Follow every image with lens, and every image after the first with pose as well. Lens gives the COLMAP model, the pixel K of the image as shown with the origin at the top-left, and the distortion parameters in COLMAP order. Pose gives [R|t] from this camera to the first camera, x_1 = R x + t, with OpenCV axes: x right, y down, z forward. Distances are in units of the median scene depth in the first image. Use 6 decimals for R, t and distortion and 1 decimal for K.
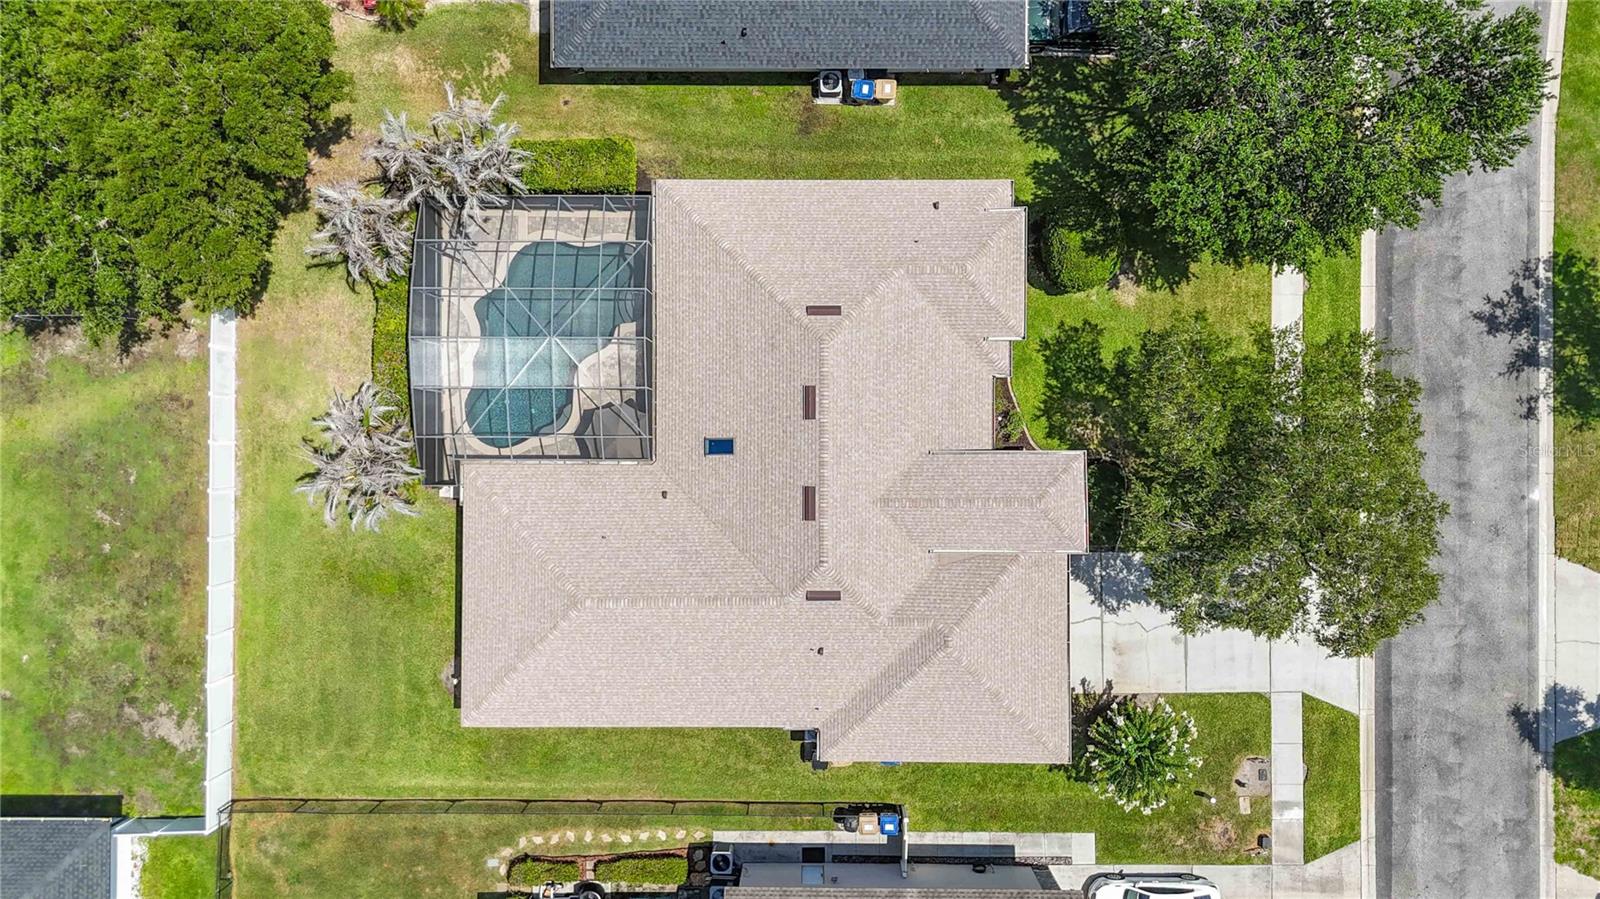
lens RADIAL K [[1213.2, 0, 794.5], [0, 1213.2, 456.0], [0, 0, 1]] dist [0.007931, -0.004469]
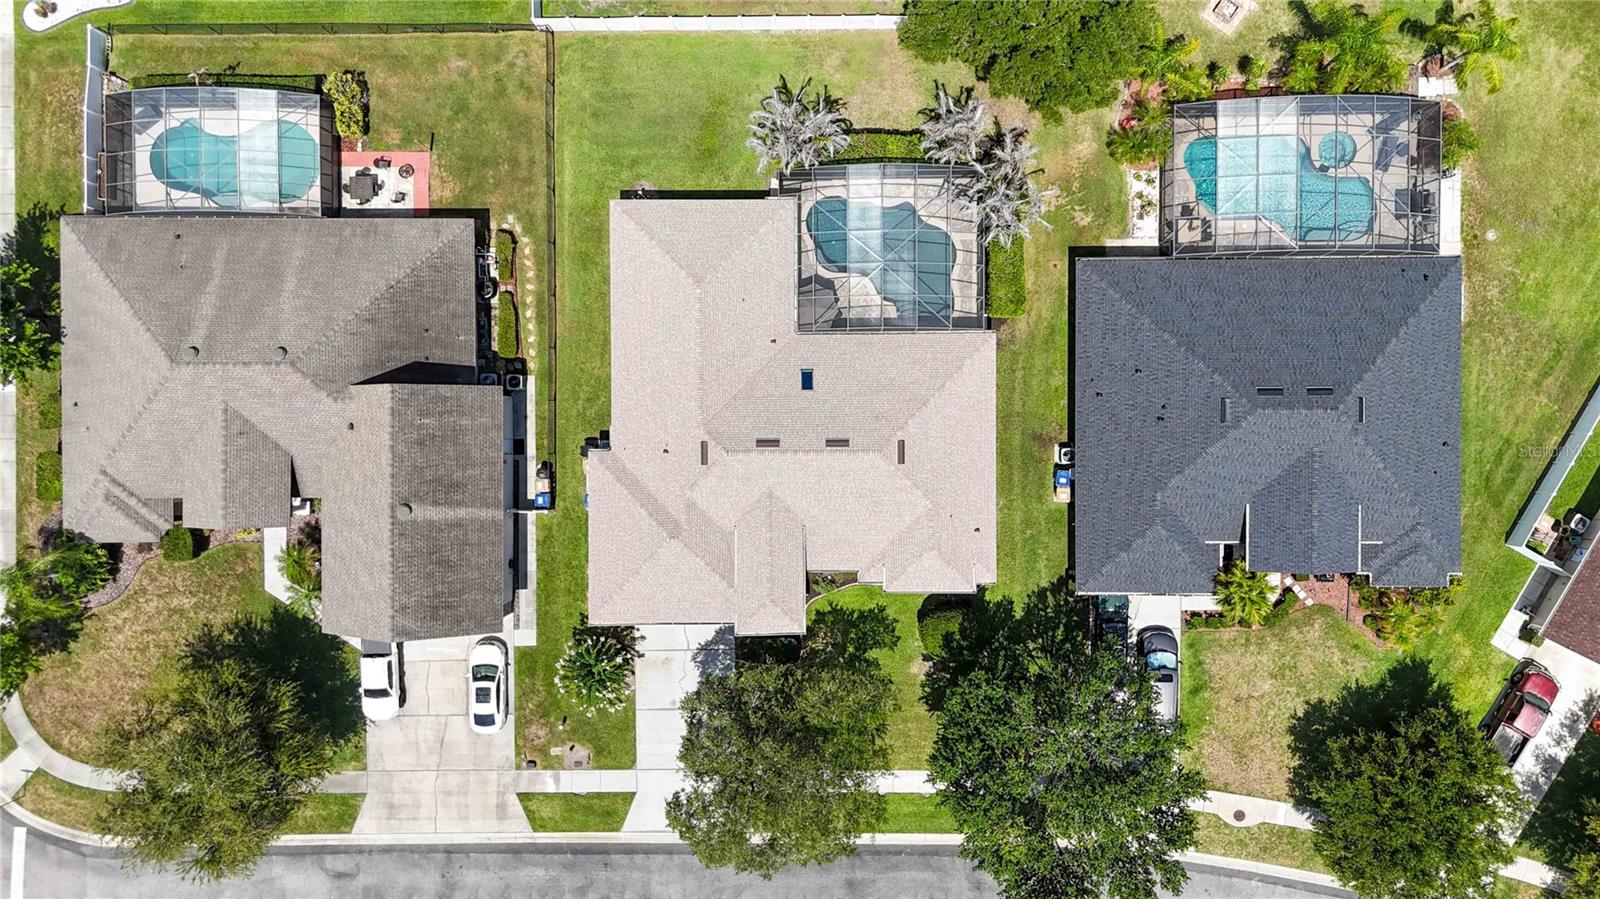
lens RADIAL K [[1213.2, 0, 805.6], [0, 1213.2, 435.9], [0, 0, 1]] dist [0.007931, -0.004469]
pose [[0.006395, 0.999900, 0.012644, -0.012907], [-0.999951, 0.006300, 0.007578, -0.015199], [0.007497, -0.012692, 0.999891, -0.408706]]
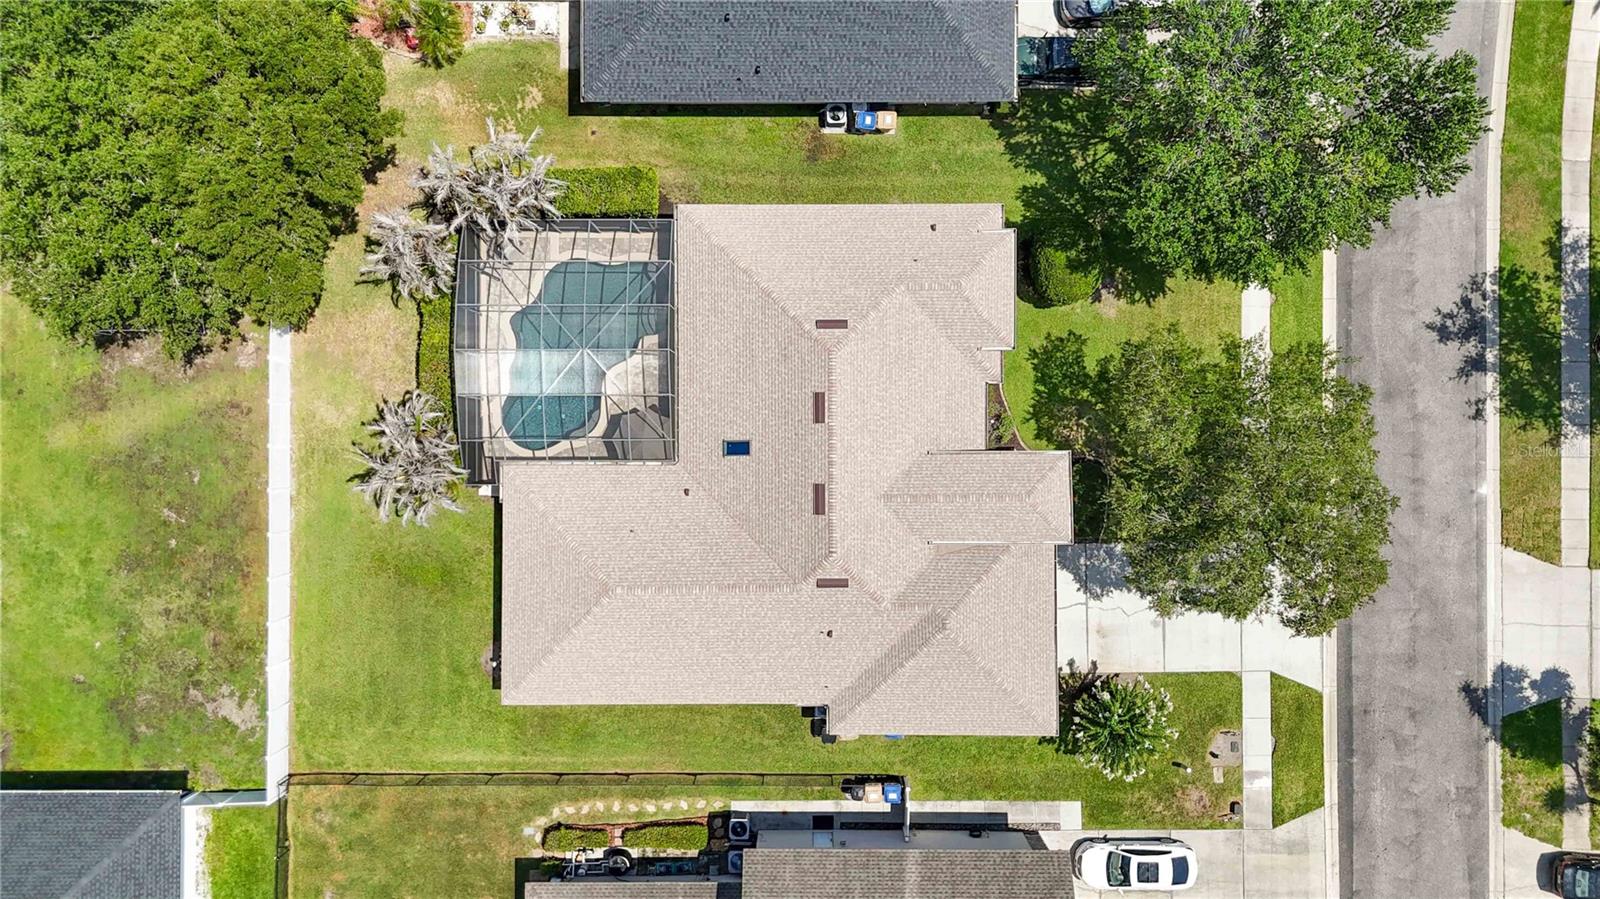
lens RADIAL K [[1213.2, 0, 791.3], [0, 1213.2, 455.4], [0, 0, 1]] dist [0.007931, -0.004469]
pose [[0.999991, -0.003741, 0.001801, -0.013813], [0.003745, 0.999990, -0.002235, 0.001406], [-0.001793, 0.002242, 0.999996, -0.091424]]
